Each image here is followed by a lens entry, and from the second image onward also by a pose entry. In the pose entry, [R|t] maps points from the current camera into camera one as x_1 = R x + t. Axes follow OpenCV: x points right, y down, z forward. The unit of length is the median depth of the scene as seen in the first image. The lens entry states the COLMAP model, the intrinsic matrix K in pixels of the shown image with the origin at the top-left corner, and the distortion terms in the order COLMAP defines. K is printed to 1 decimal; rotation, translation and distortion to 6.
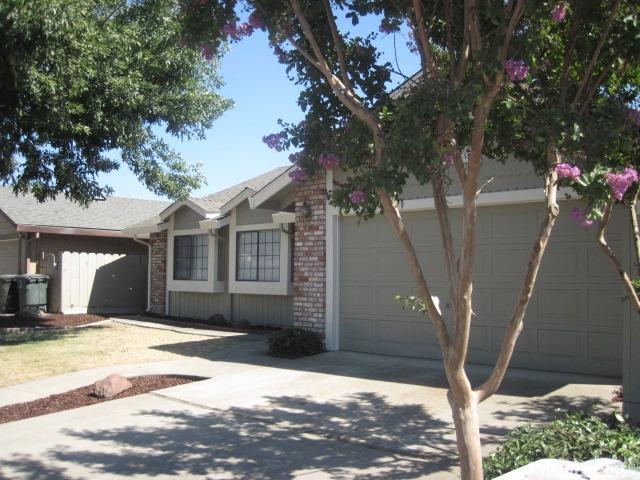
lens RADIAL K [[658.5, 0, 321.5], [0, 658.5, 240.0], [0, 0, 1]] dist [-0.131152, 0.000000]
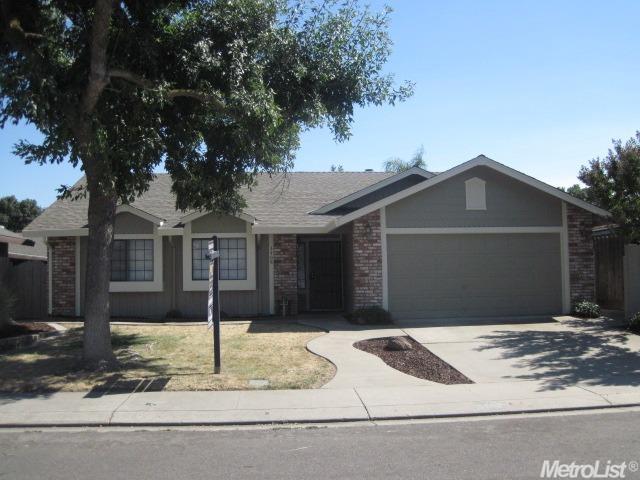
lens RADIAL K [[658.5, 0, 316.5], [0, 658.5, 239.8], [0, 0, 1]] dist [-0.131152, 0.000000]
pose [[0.680273, 0.020268, 0.732679, -0.838879], [-0.019565, 0.999764, -0.009490, -0.003306], [-0.732698, -0.007879, 0.680509, 0.037587]]
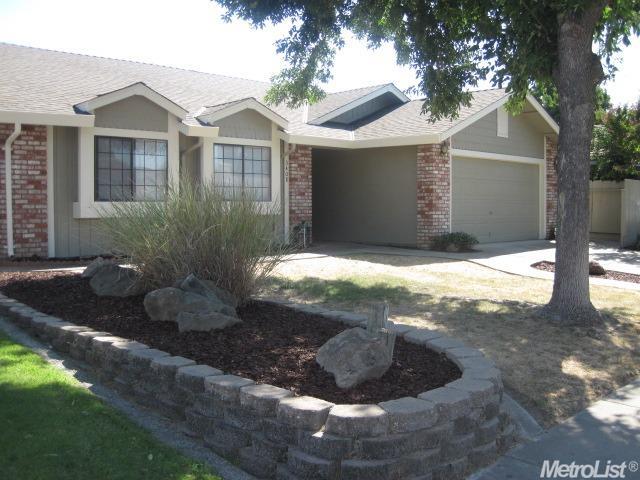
lens RADIAL K [[658.5, 0, 319.2], [0, 658.5, 241.1], [0, 0, 1]] dist [-0.131152, 0.000000]
pose [[0.048495, -0.058983, 0.997080, -0.974177], [-0.052928, 0.996701, 0.061534, 0.054306], [-0.997420, -0.055757, 0.045213, 0.820041]]
